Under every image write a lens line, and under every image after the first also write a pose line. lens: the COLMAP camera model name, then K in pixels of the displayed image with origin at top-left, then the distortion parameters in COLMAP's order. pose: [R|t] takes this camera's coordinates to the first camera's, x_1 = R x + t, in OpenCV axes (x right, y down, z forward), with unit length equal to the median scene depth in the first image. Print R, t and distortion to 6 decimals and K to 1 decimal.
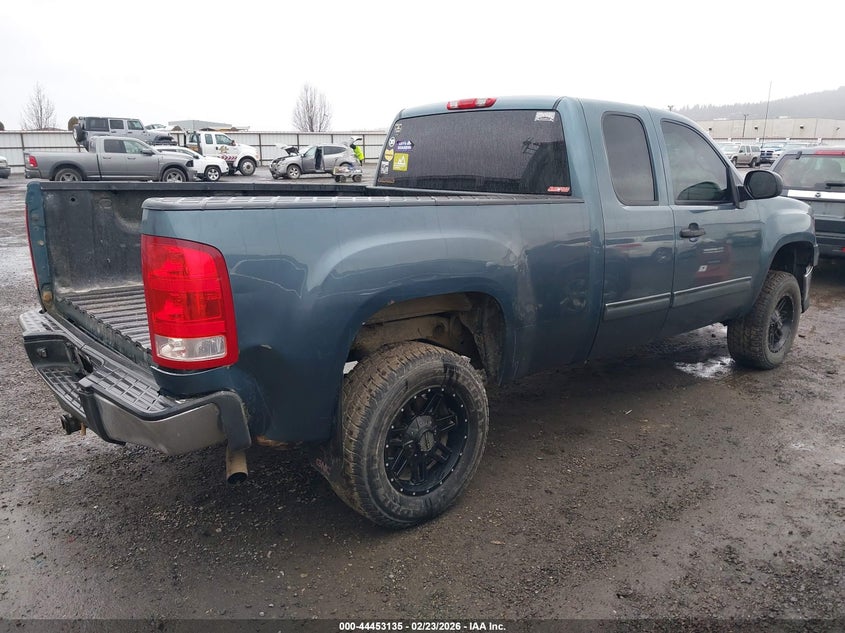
lens RADIAL K [[684.4, 0, 422.5], [0, 684.4, 316.5], [0, 0, 1]] dist [0.005327, 0.004209]
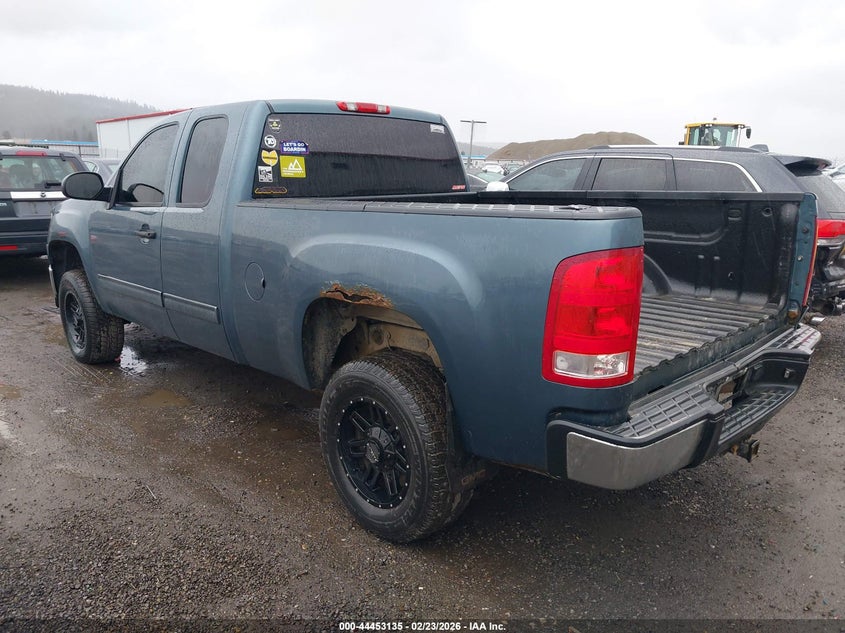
lens RADIAL K [[684.4, 0, 422.5], [0, 684.4, 316.5], [0, 0, 1]] dist [0.005327, 0.004209]
pose [[-0.045842, -0.221690, 0.974039, -0.960064], [0.217362, 0.949488, 0.226333, -0.227153], [-0.975014, 0.222095, 0.004661, 0.968933]]
